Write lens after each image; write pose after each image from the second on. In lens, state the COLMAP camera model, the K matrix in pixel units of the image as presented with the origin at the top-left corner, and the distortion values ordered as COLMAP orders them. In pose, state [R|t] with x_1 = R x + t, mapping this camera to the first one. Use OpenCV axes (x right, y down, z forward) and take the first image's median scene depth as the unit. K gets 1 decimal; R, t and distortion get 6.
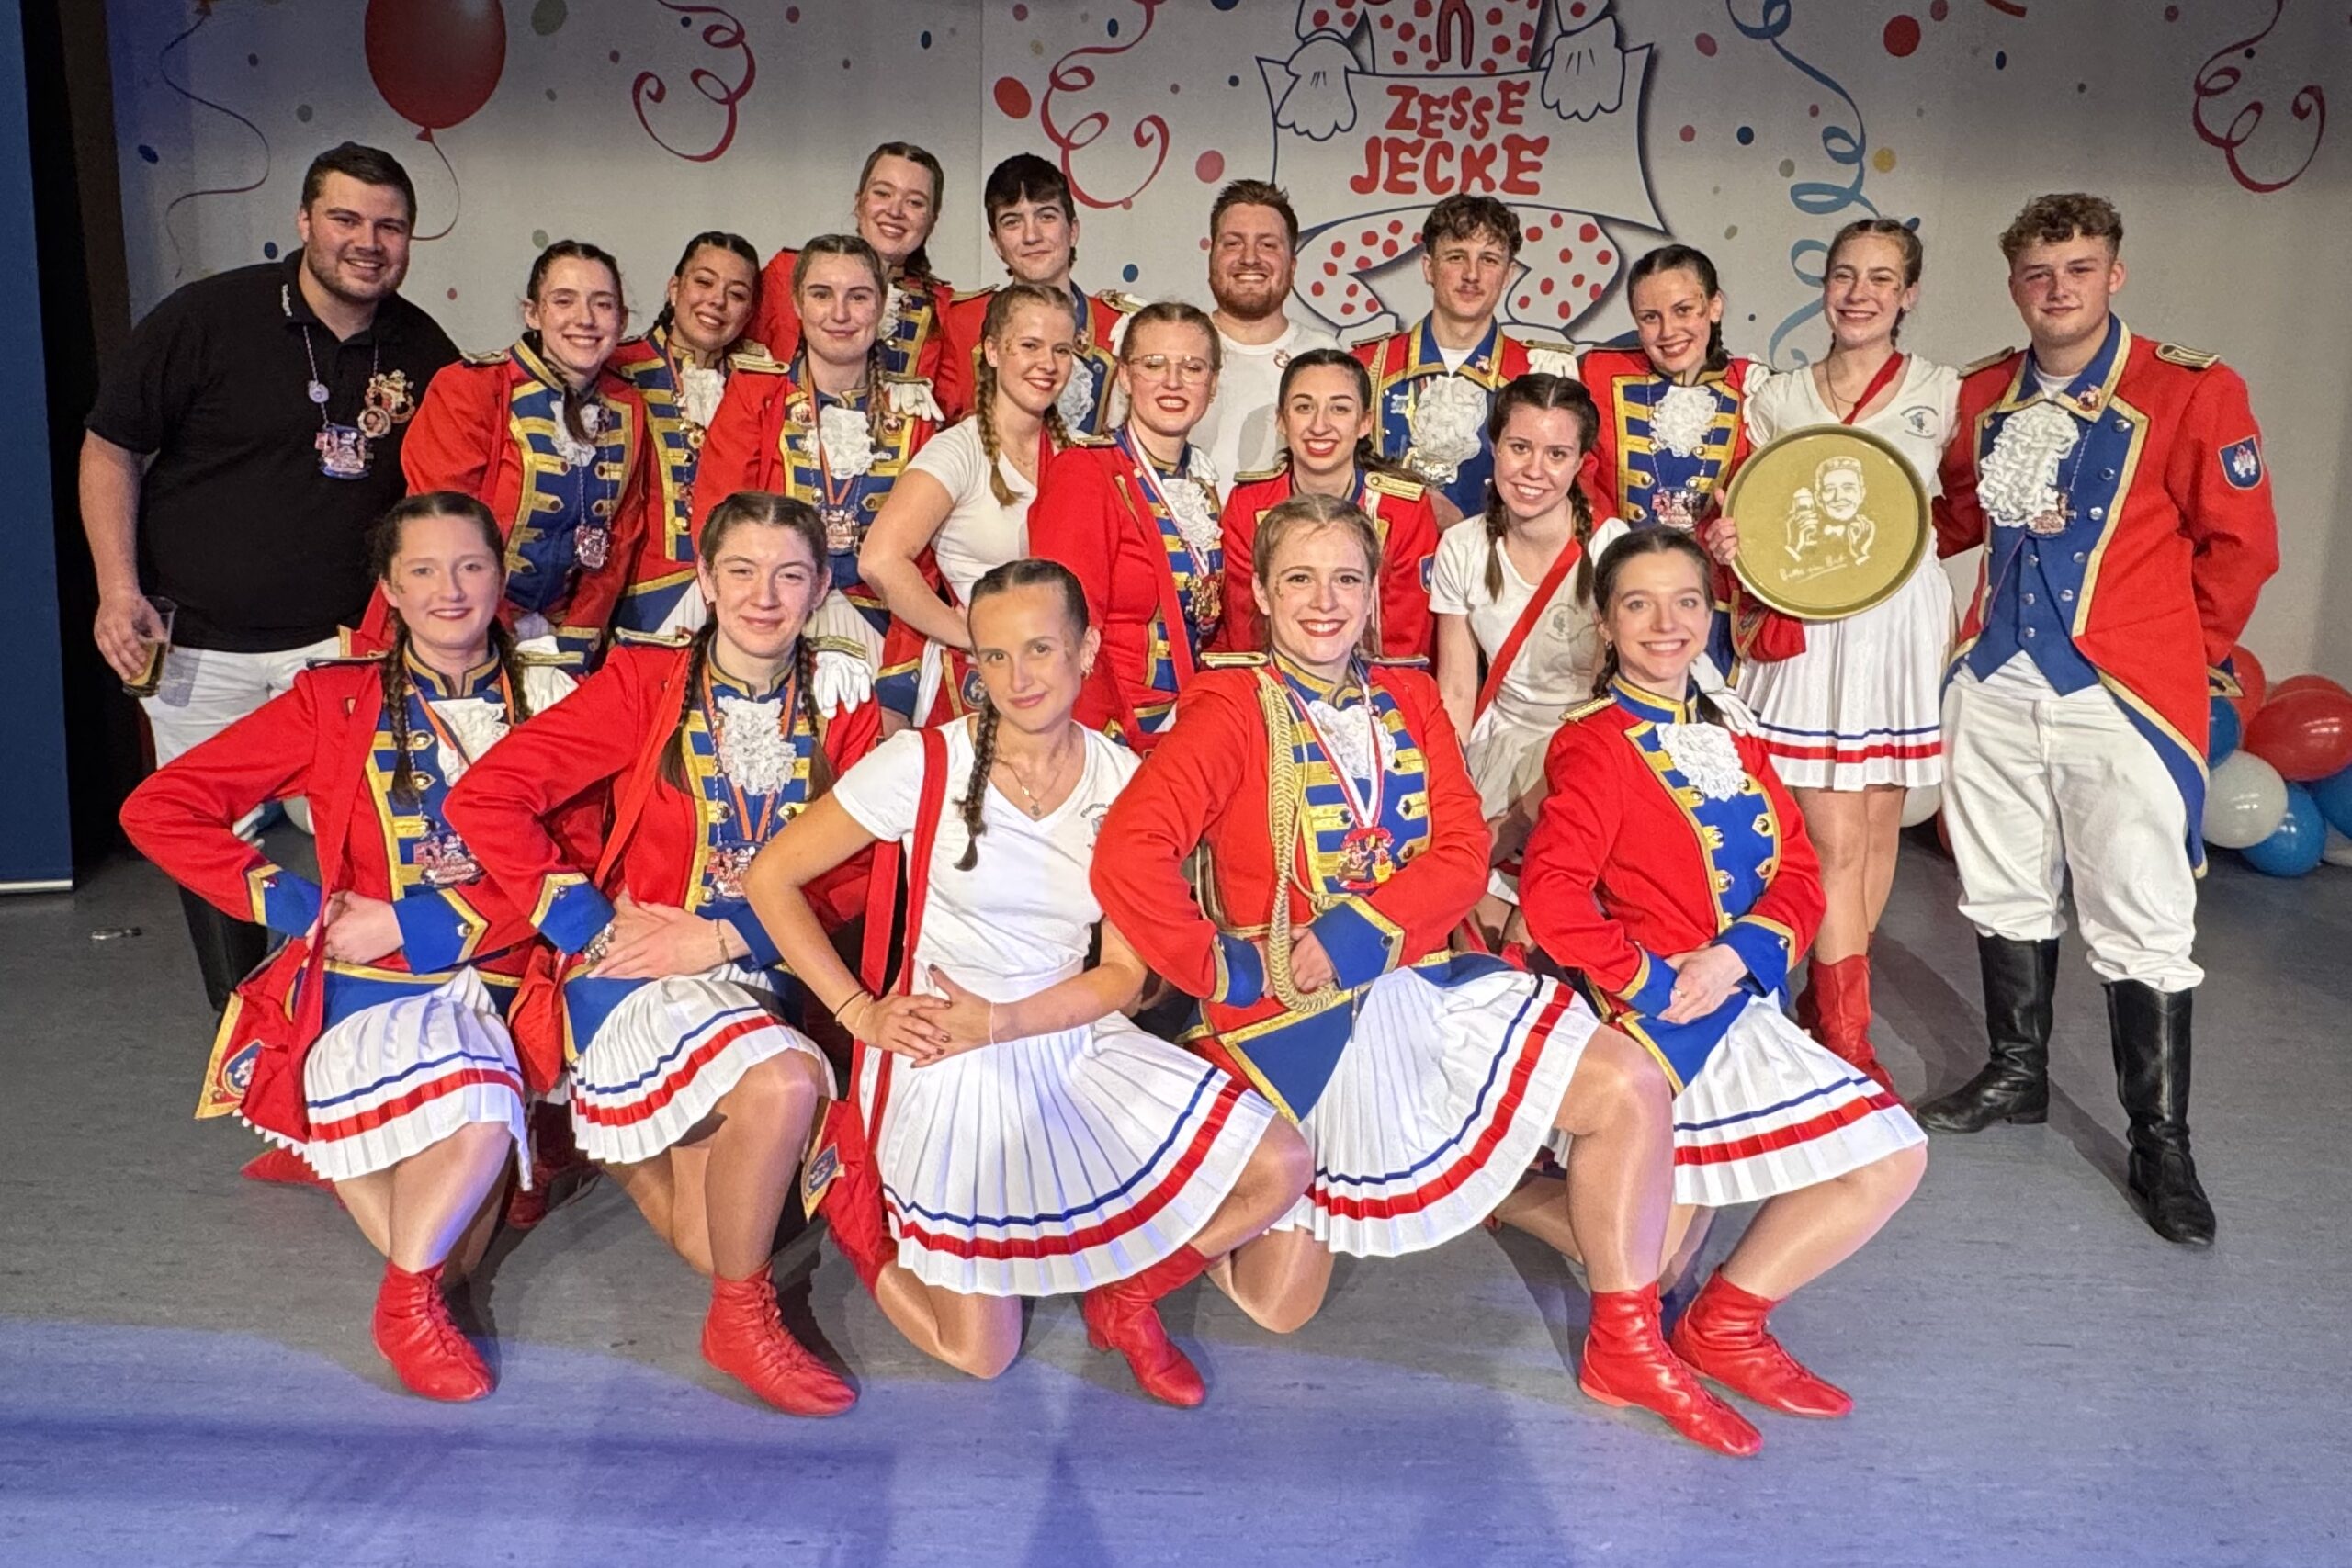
lens RADIAL K [[1618.9, 0, 1163.2], [0, 1618.9, 629.7], [0, 0, 1]] dist [0.002147, -0.000079]
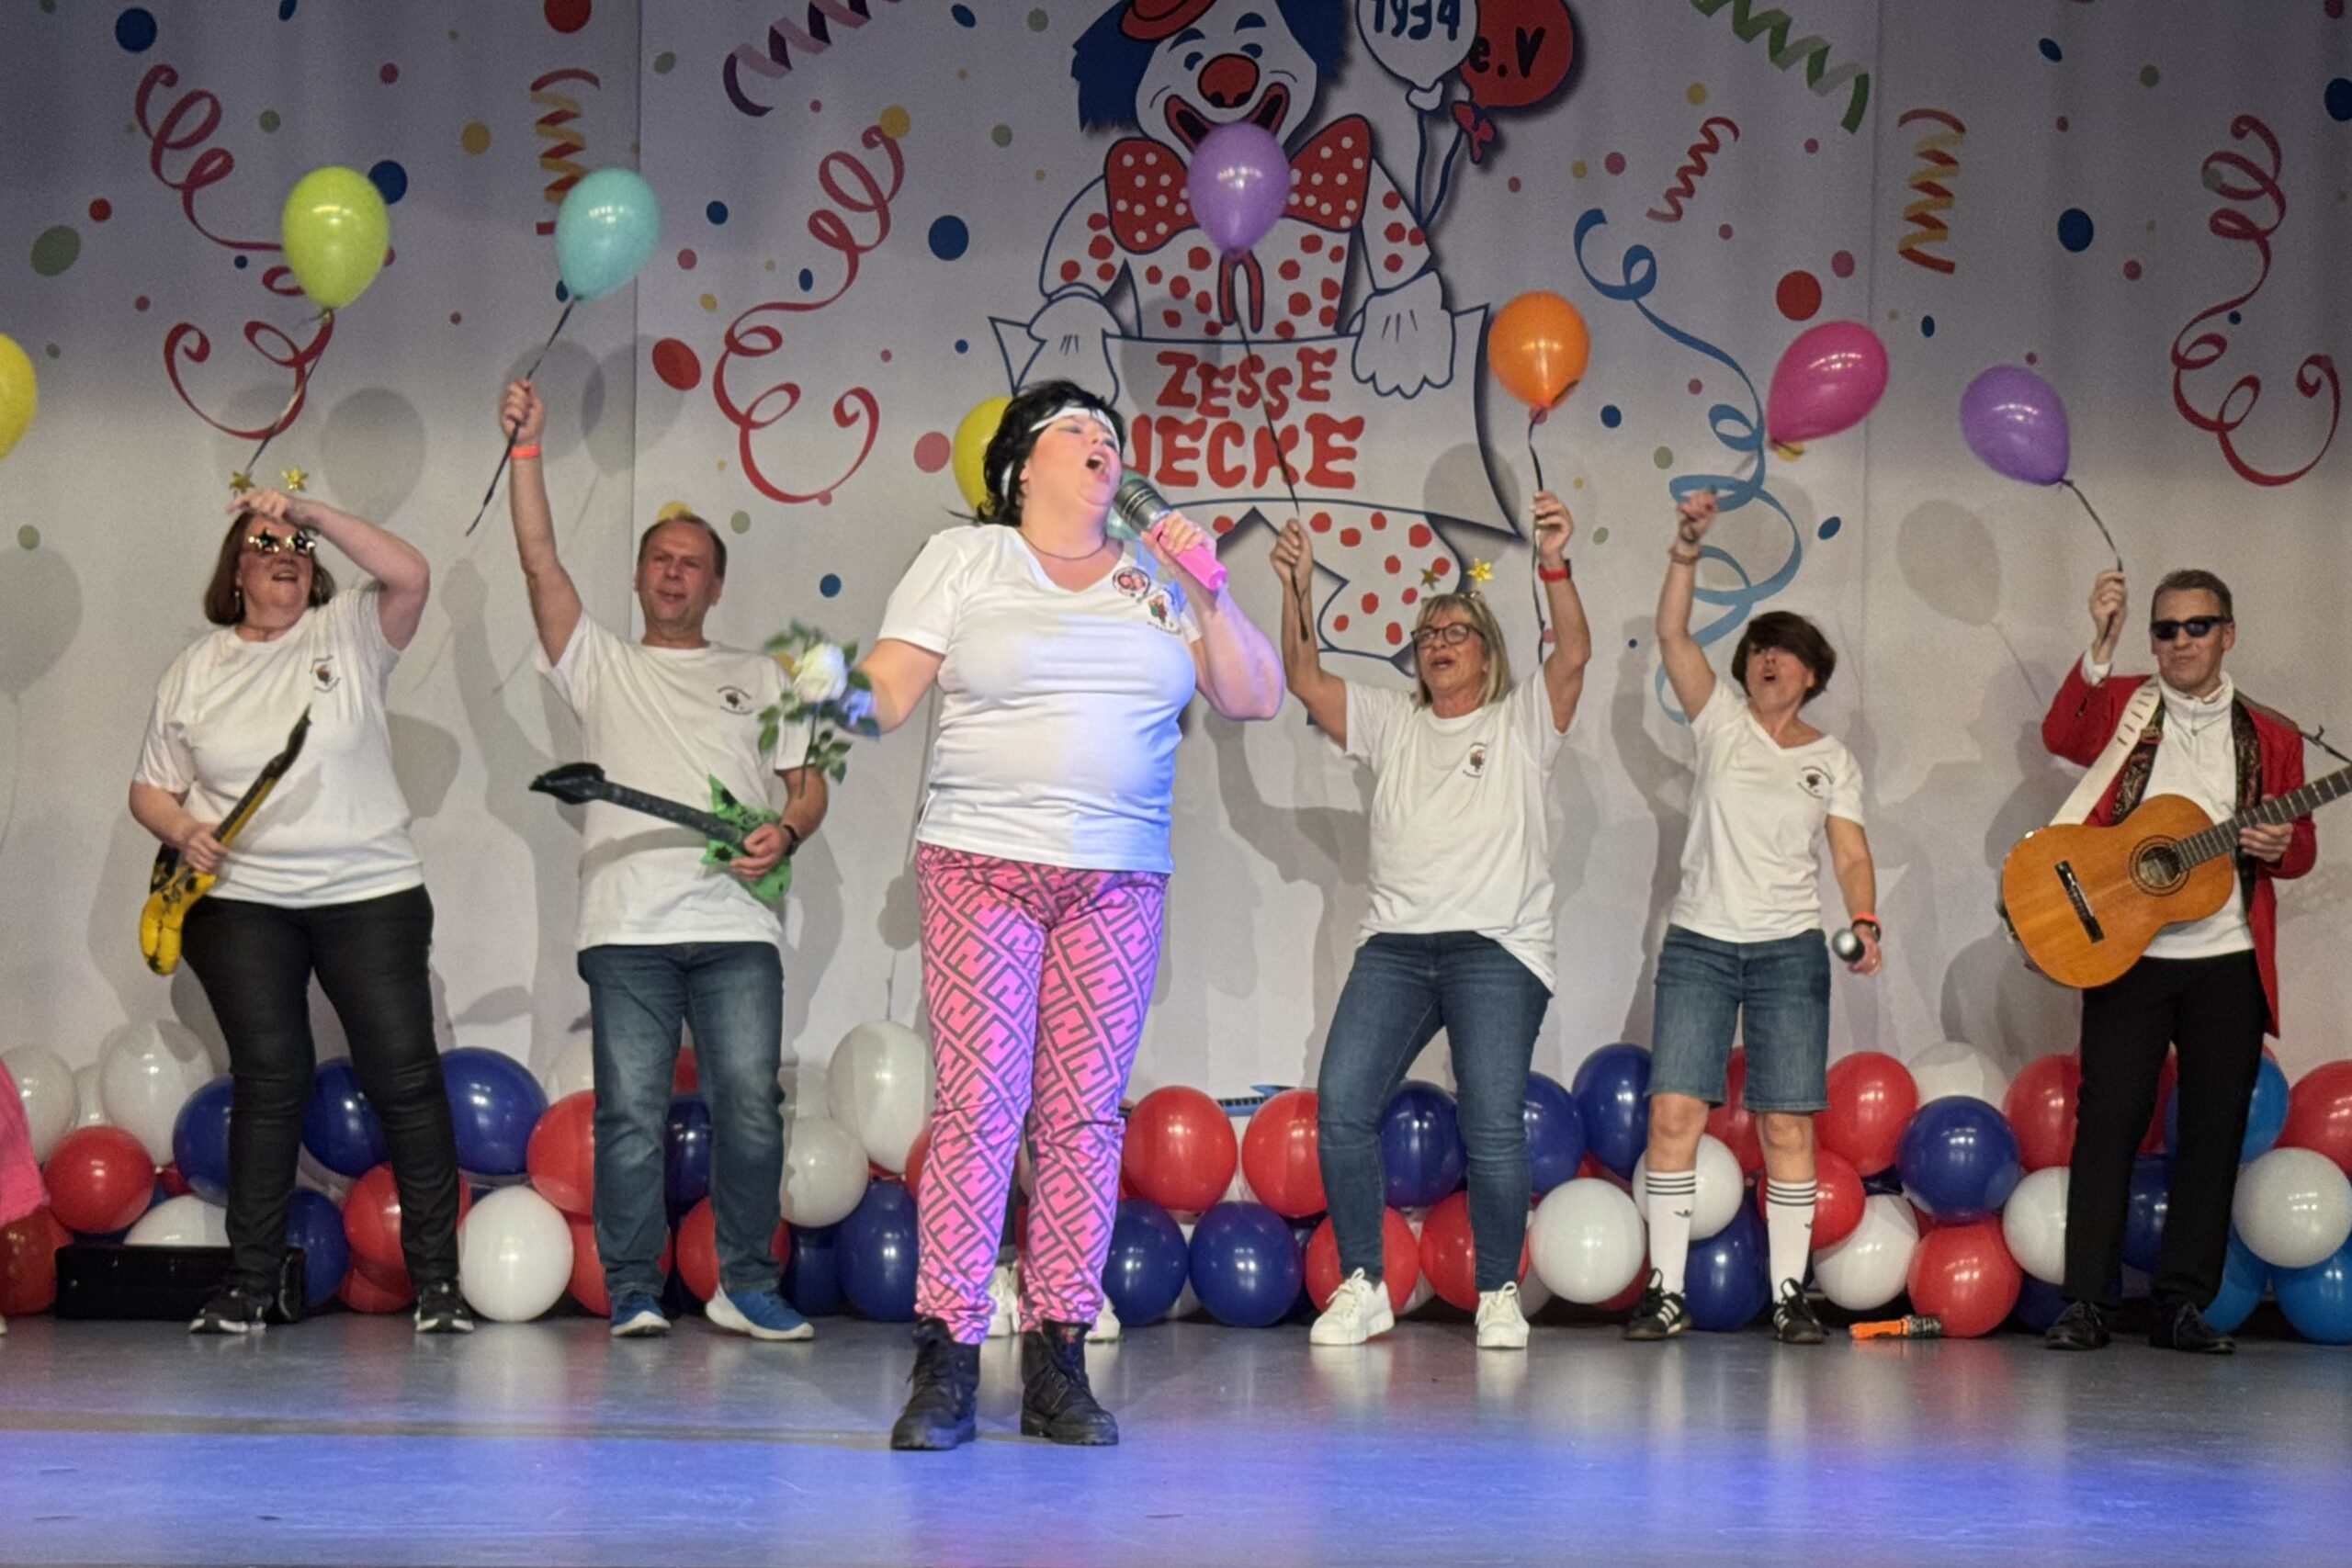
lens RADIAL K [[3796.4, 0, 1096.2], [0, 3796.4, 881.3], [0, 0, 1]] dist [0.109133, 0.188348]
pose [[0.996345, -0.003803, 0.085341, -0.049427], [0.019994, 0.981642, -0.189683, 0.263860], [-0.083053, 0.190696, 0.978129, -0.750288]]
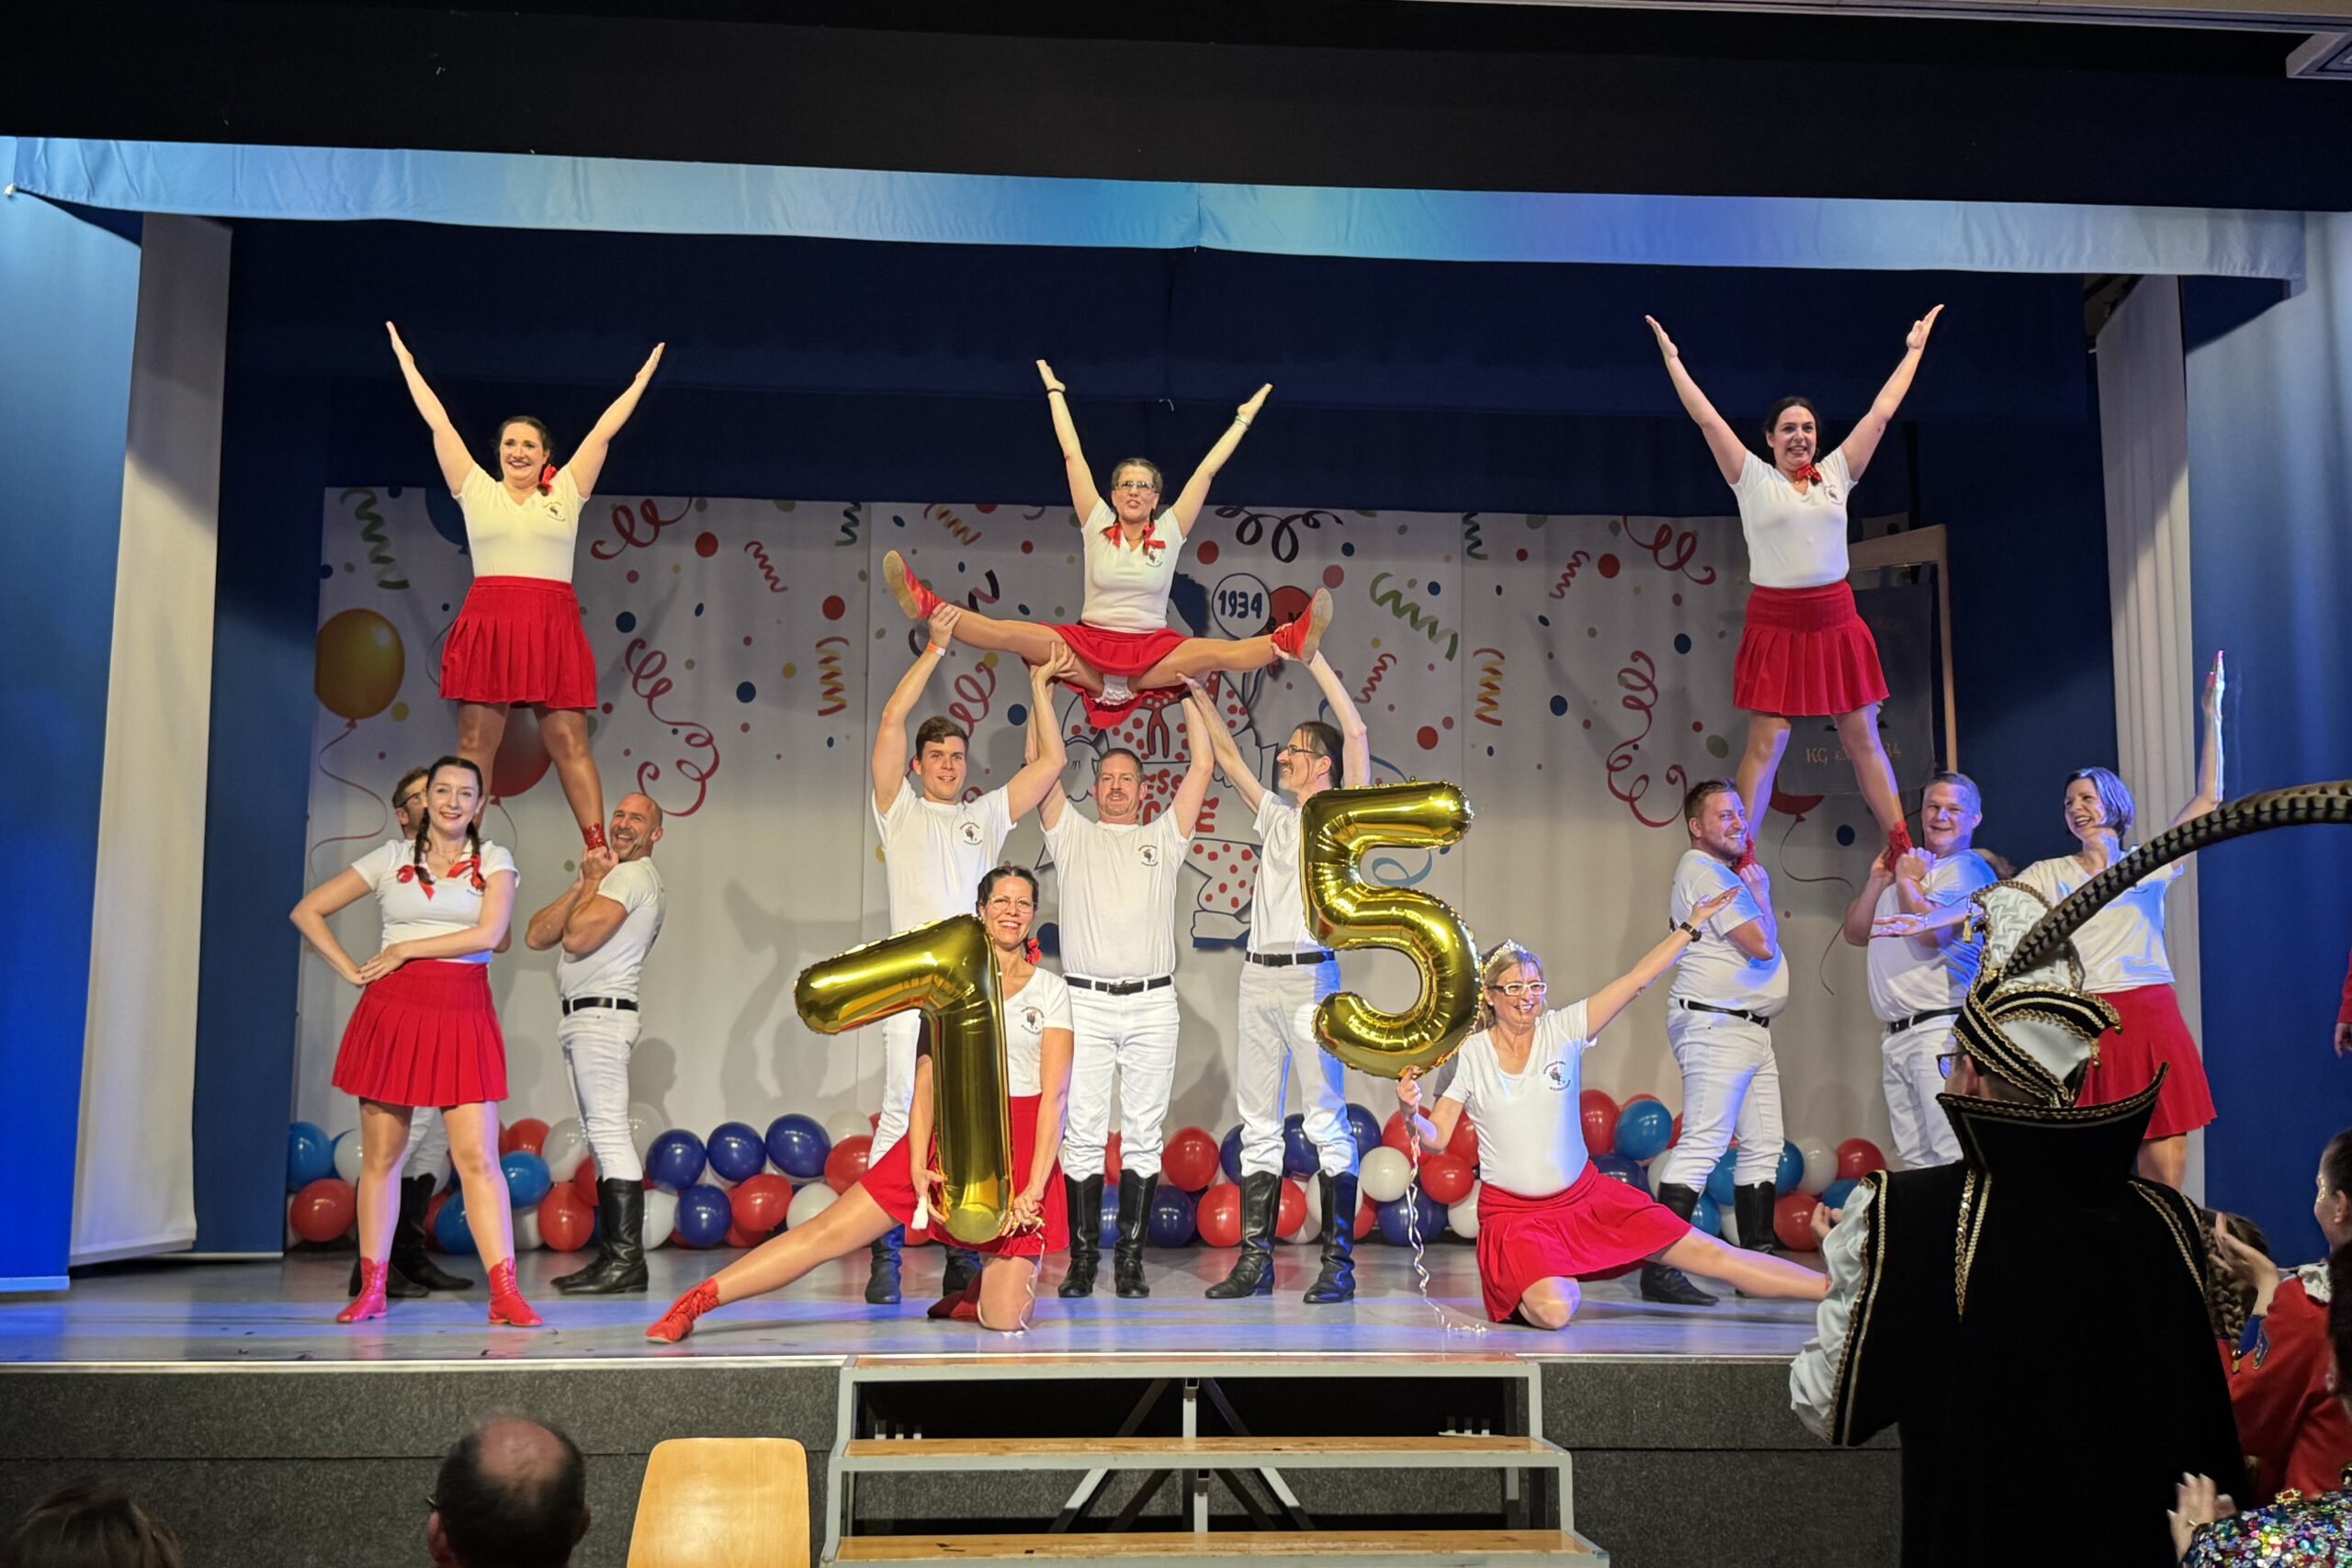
lens RADIAL K [[2363.8, 0, 1182.7], [0, 2363.8, 777.5], [0, 0, 1]] dist [0.153143, -0.179040]
pose [[0.994684, -0.006506, 0.102771, -0.041465], [0.034641, 0.960978, -0.274448, 0.326150], [-0.096975, 0.276549, 0.956094, -1.271603]]
